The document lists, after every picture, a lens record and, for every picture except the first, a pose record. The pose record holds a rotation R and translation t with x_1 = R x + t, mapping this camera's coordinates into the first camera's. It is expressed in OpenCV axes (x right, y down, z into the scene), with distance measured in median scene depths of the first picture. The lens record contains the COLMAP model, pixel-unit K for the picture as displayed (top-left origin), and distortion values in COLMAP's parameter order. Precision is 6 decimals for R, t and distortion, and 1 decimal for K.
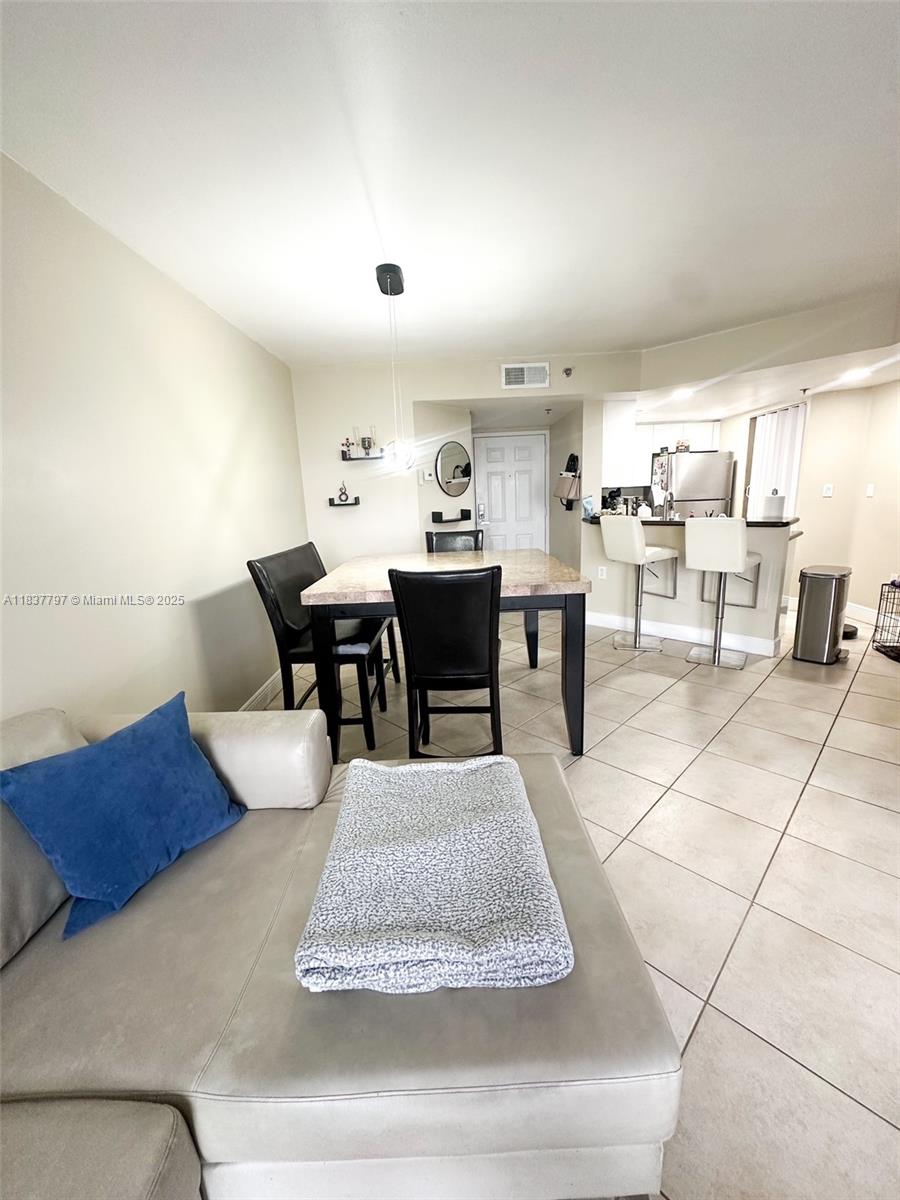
lens RADIAL K [[479.2, 0, 452.9], [0, 479.2, 602.6], [0, 0, 1]] dist [-0.002121, 0.000288]
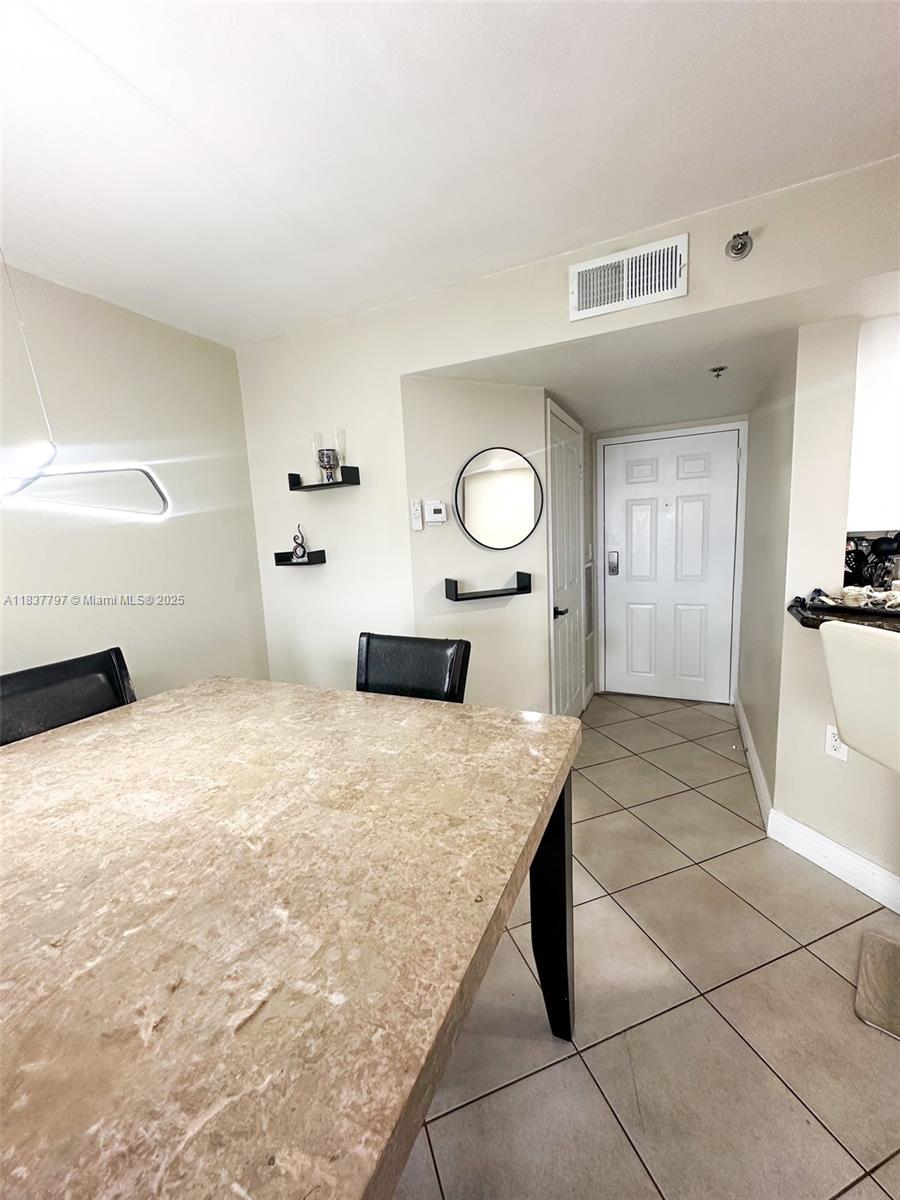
lens RADIAL K [[479.2, 0, 450.2], [0, 479.2, 597.9], [0, 0, 1]] dist [-0.002121, 0.000288]
pose [[0.904994, 0.055623, -0.421773, 0.198643], [-0.083421, 0.995371, -0.047728, -0.151236], [0.417166, 0.078378, 0.905444, 0.550255]]
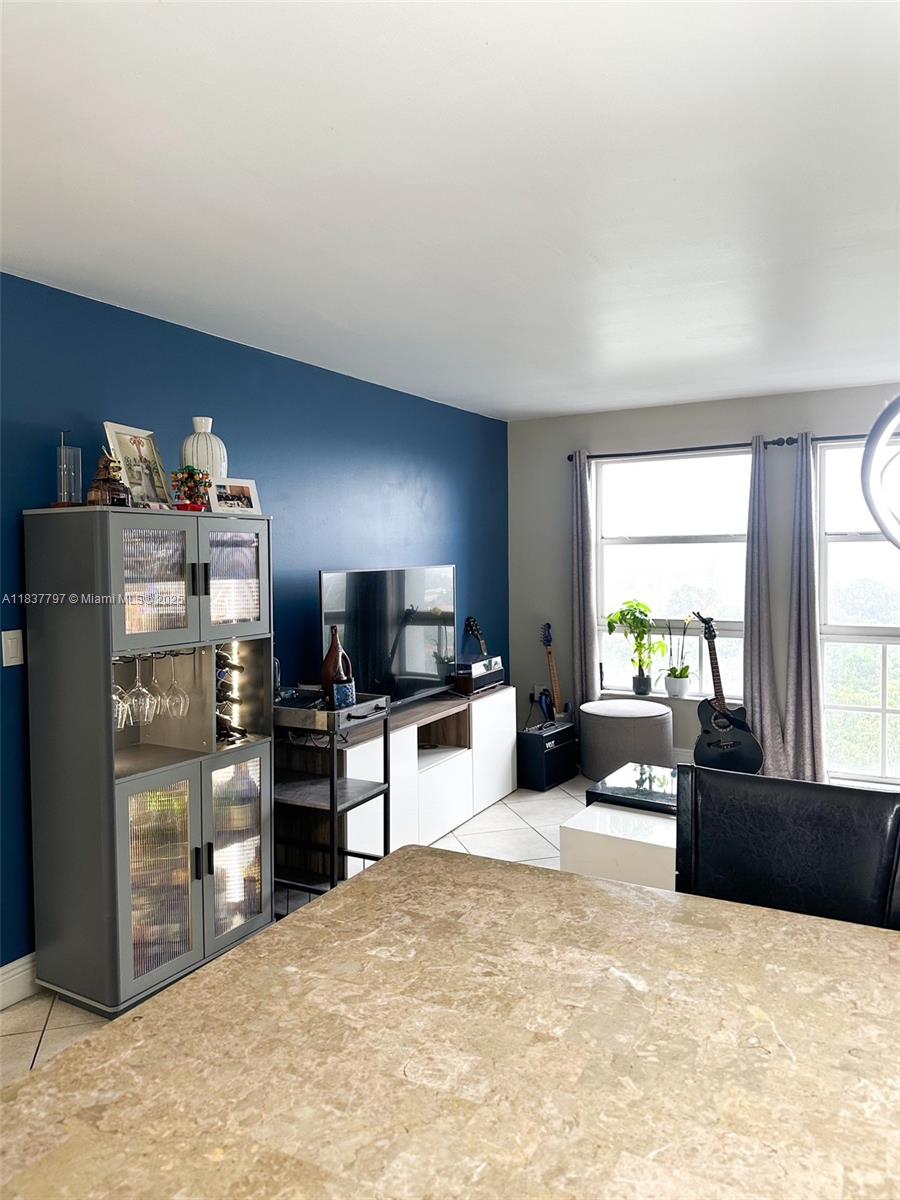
lens RADIAL K [[832.8, 0, 448.3], [0, 832.8, 596.0], [0, 0, 1]] dist [0.010656, -0.000970]
pose [[-0.879322, 0.027056, 0.475459, -0.062186], [0.151375, 0.962485, 0.225184, -0.226913], [-0.451530, 0.269982, -0.850430, 0.845085]]
